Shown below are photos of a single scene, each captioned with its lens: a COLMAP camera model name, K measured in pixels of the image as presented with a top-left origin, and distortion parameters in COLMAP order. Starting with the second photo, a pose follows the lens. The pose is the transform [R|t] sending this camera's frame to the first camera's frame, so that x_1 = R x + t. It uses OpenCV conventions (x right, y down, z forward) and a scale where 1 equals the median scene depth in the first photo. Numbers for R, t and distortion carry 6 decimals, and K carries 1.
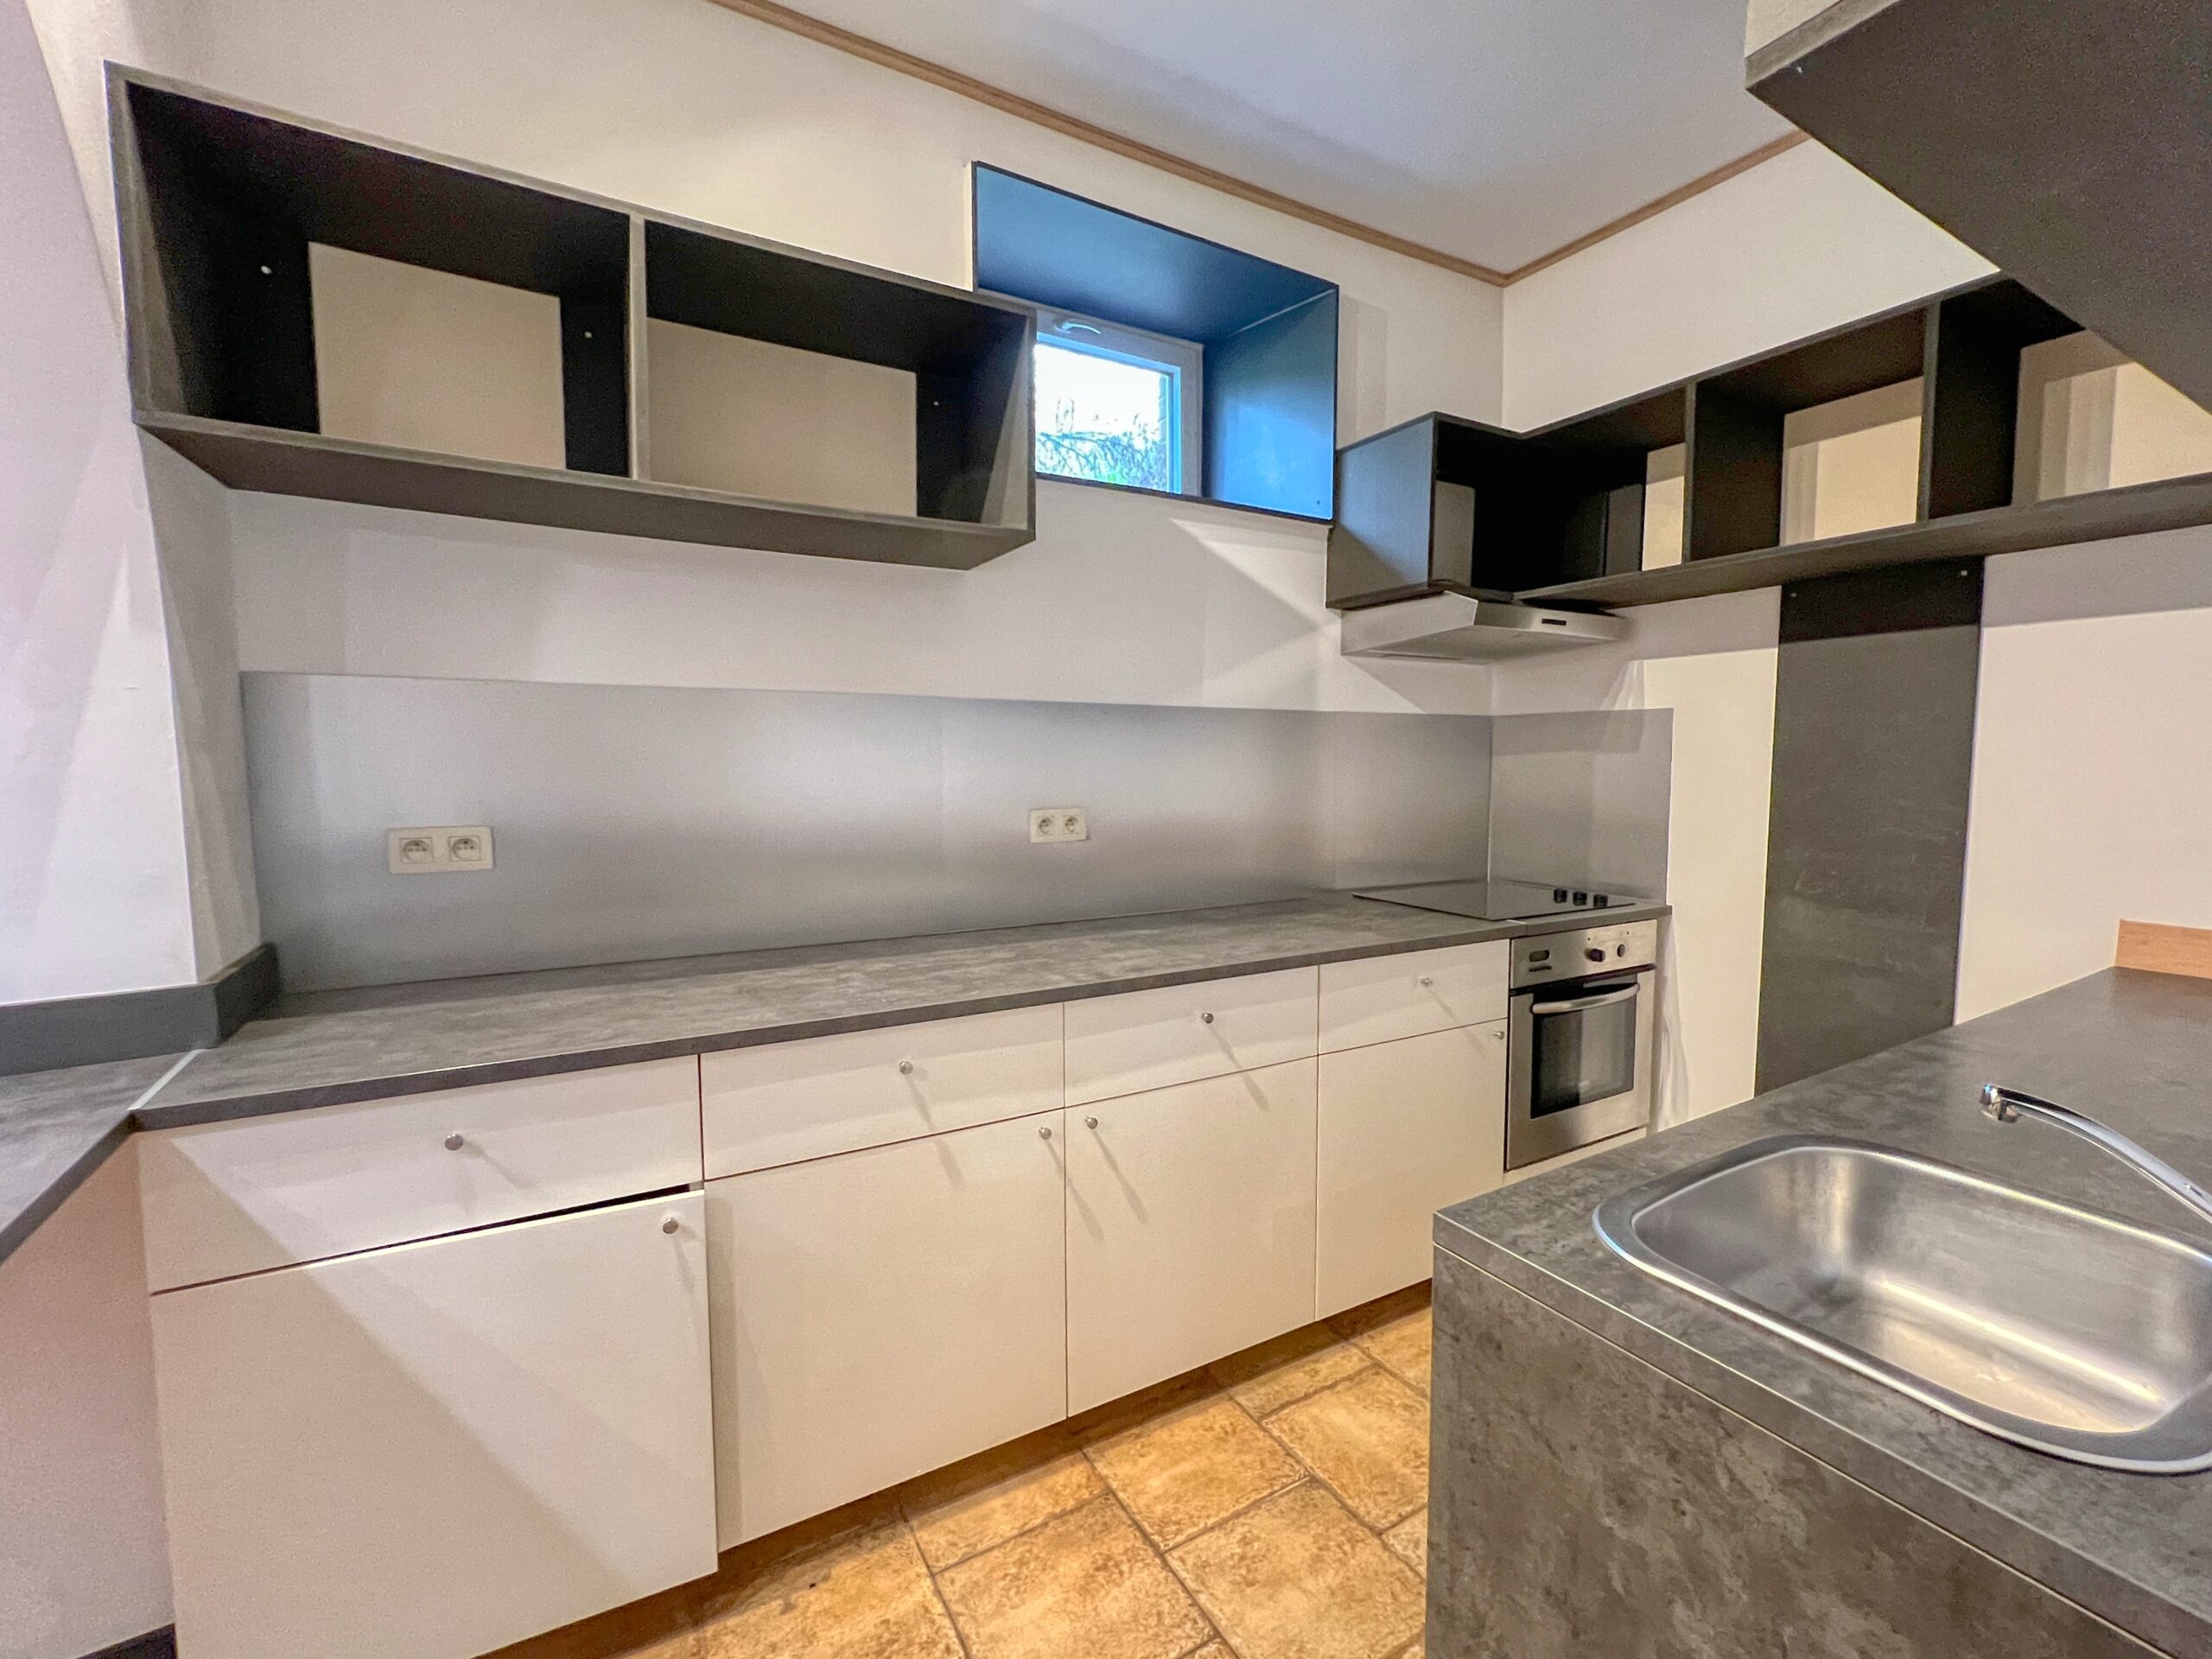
lens RADIAL K [[905.1, 0, 1149.4], [0, 905.1, 831.9], [0, 0, 1]] dist [-0.002224, 0.000513]
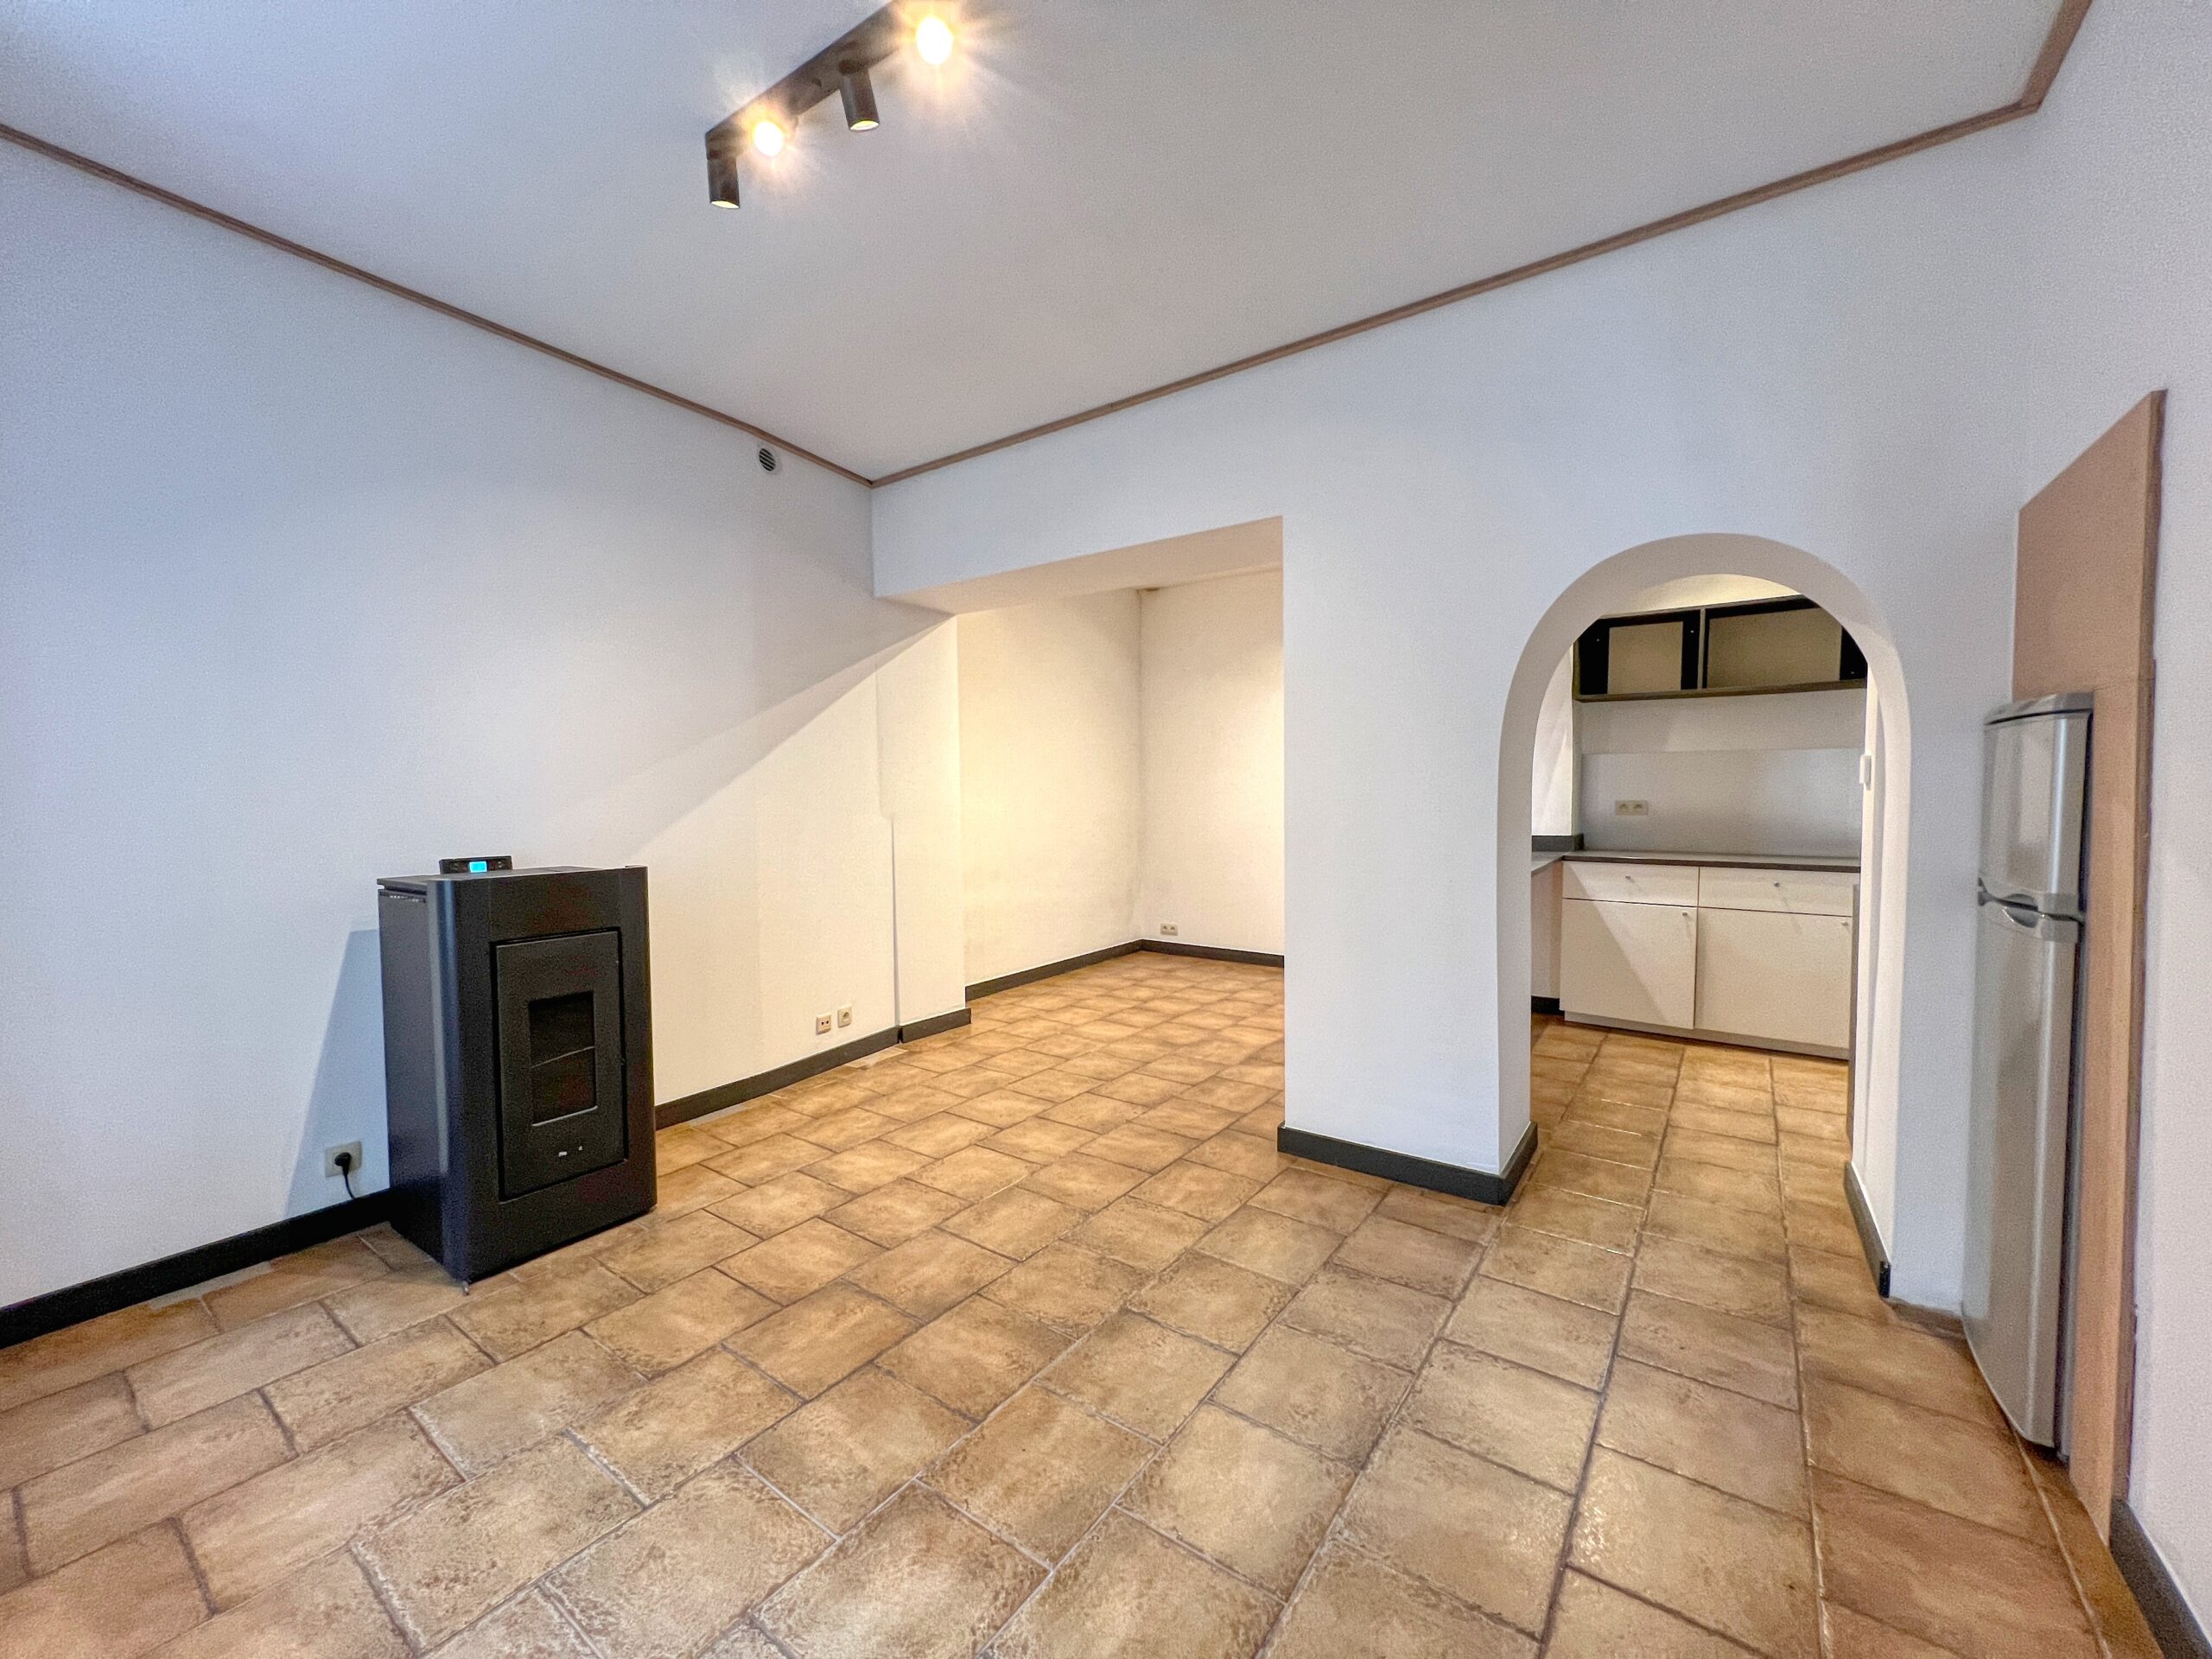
lens RADIAL K [[888.0, 0, 1077.8], [0, 888.0, 836.2], [0, 0, 1]] dist [-0.000578, 0.001552]
pose [[0.339520, 0.042801, -0.939624, 1.291432], [-0.076235, 0.996930, 0.017865, 0.184171], [0.937504, 0.065567, 0.341741, -1.629602]]
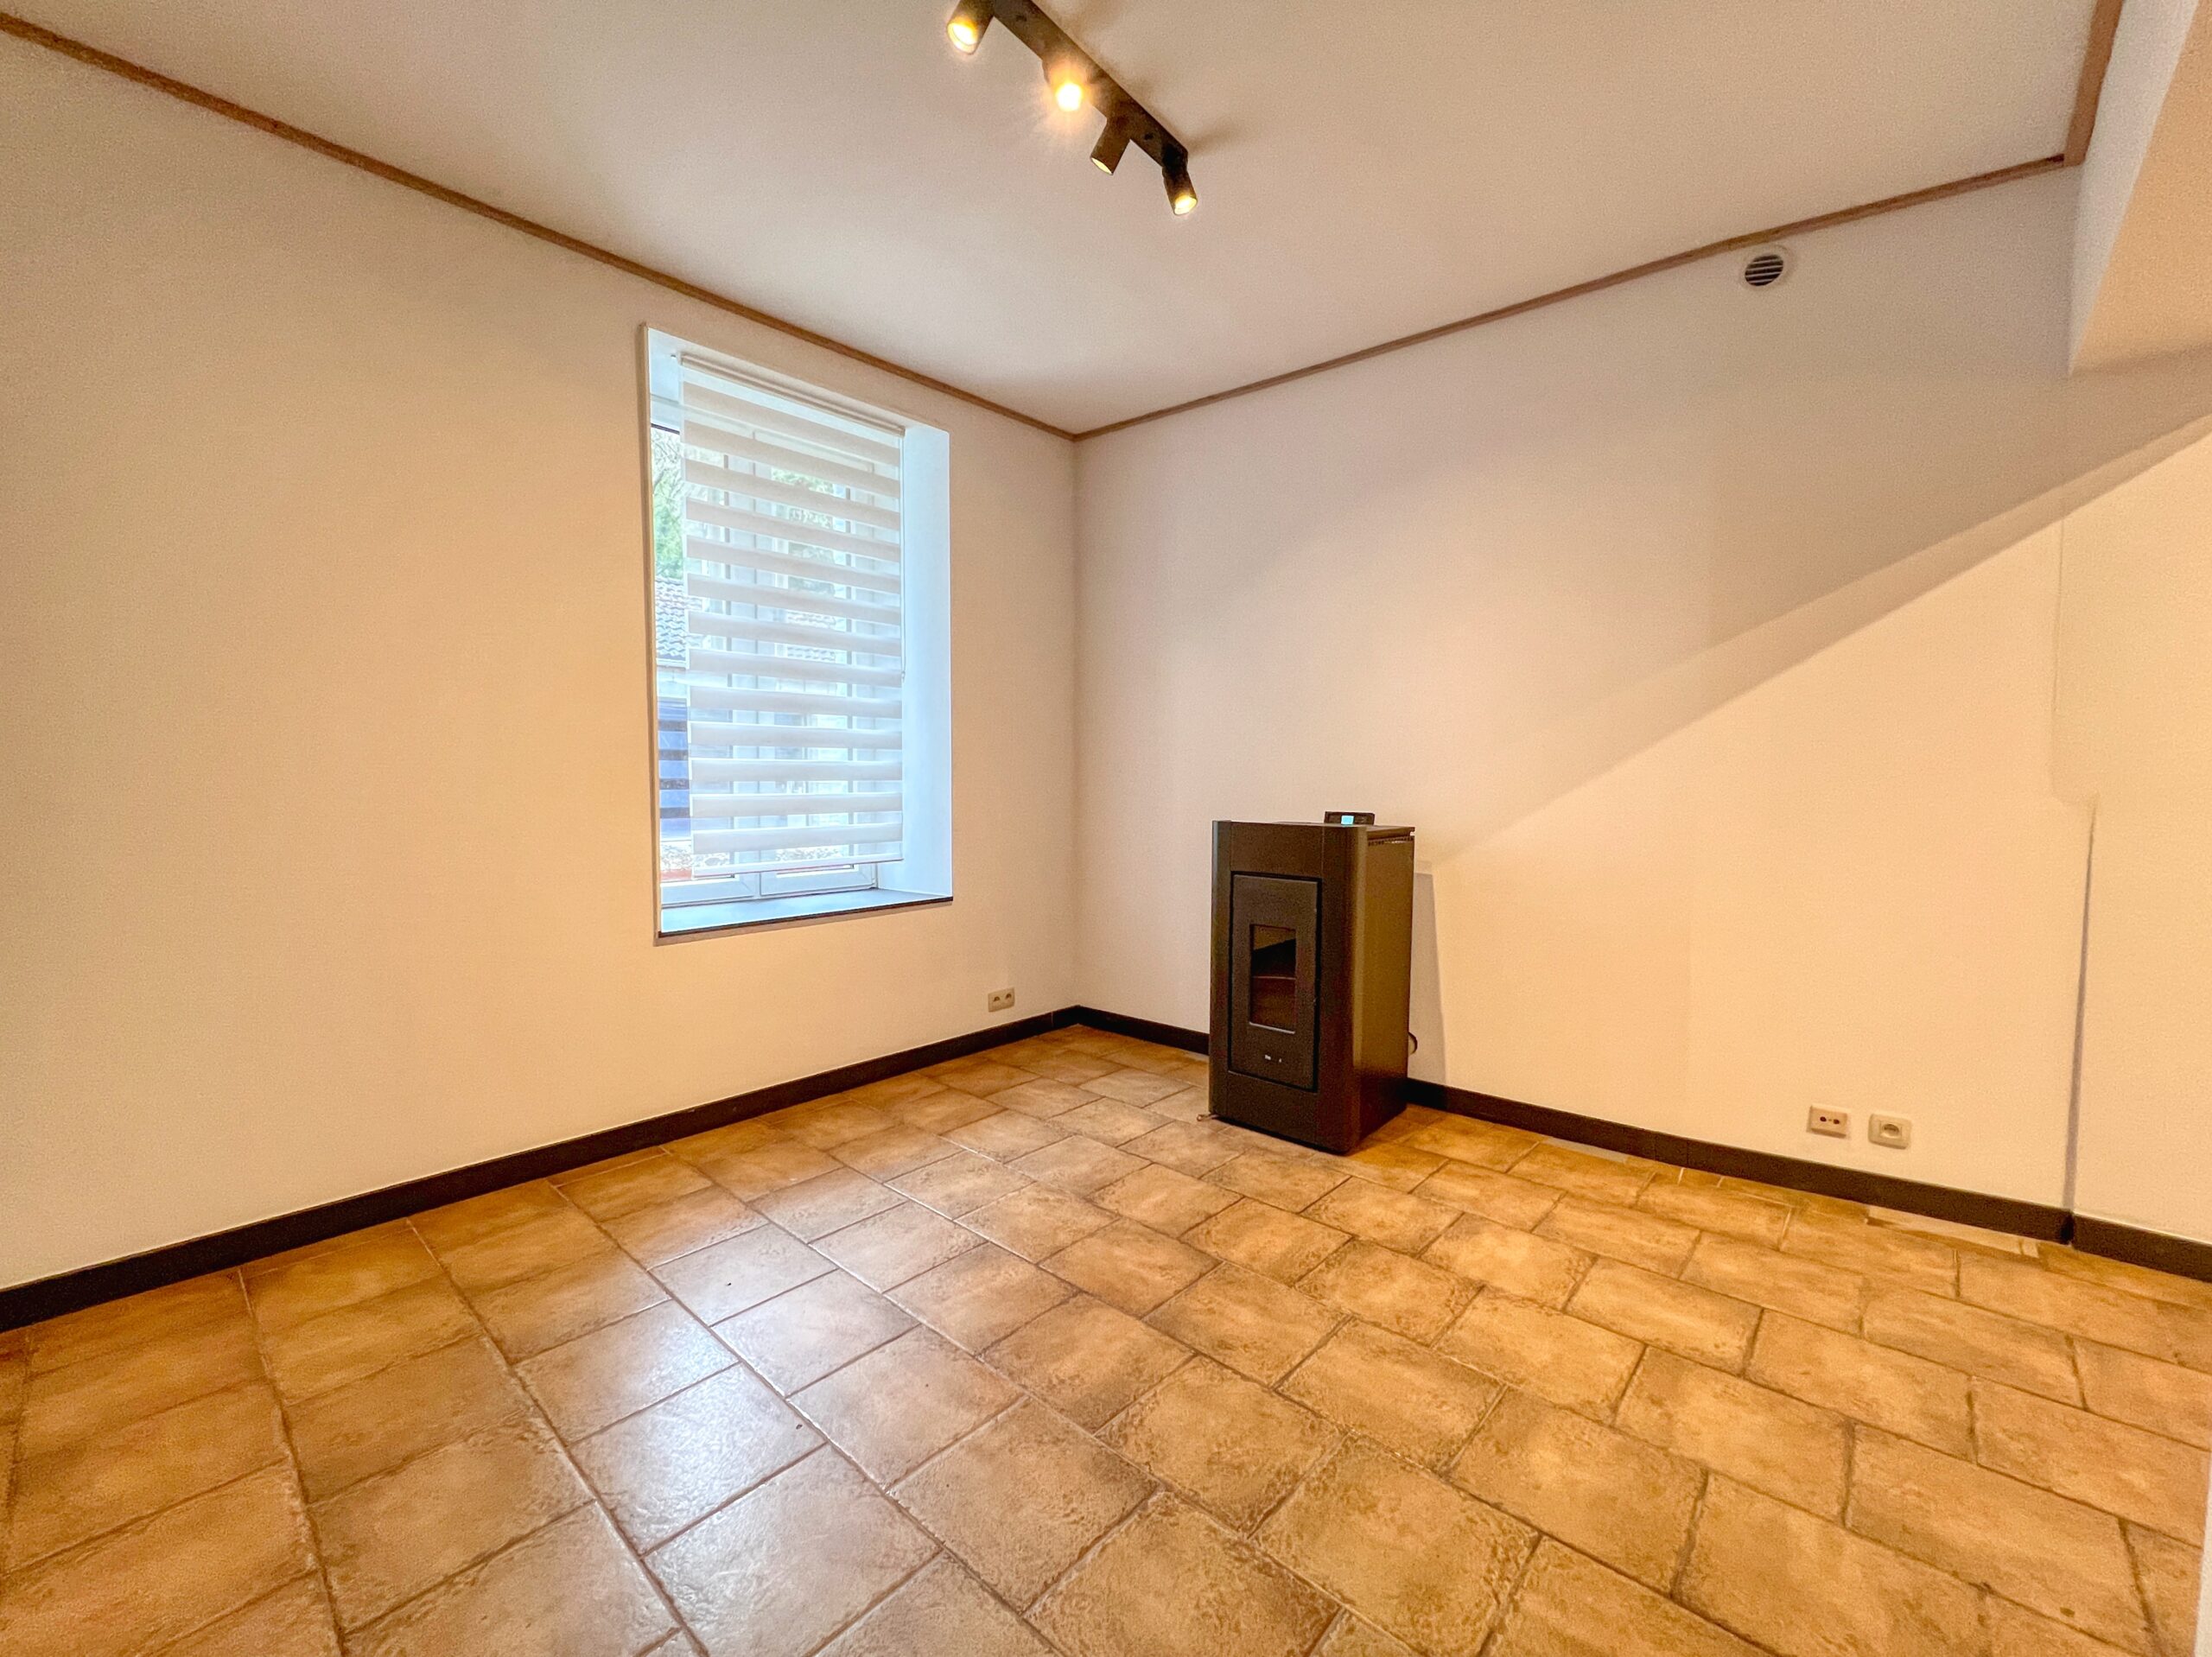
lens RADIAL K [[905.0, 0, 1101.5], [0, 905.0, 828.7], [0, 0, 1]] dist [-0.002224, 0.000513]
pose [[-0.969012, 0.009385, -0.246834, 0.487955], [-0.026198, 0.989737, 0.140480, 0.115272], [0.245619, 0.142594, -0.958821, -0.446429]]
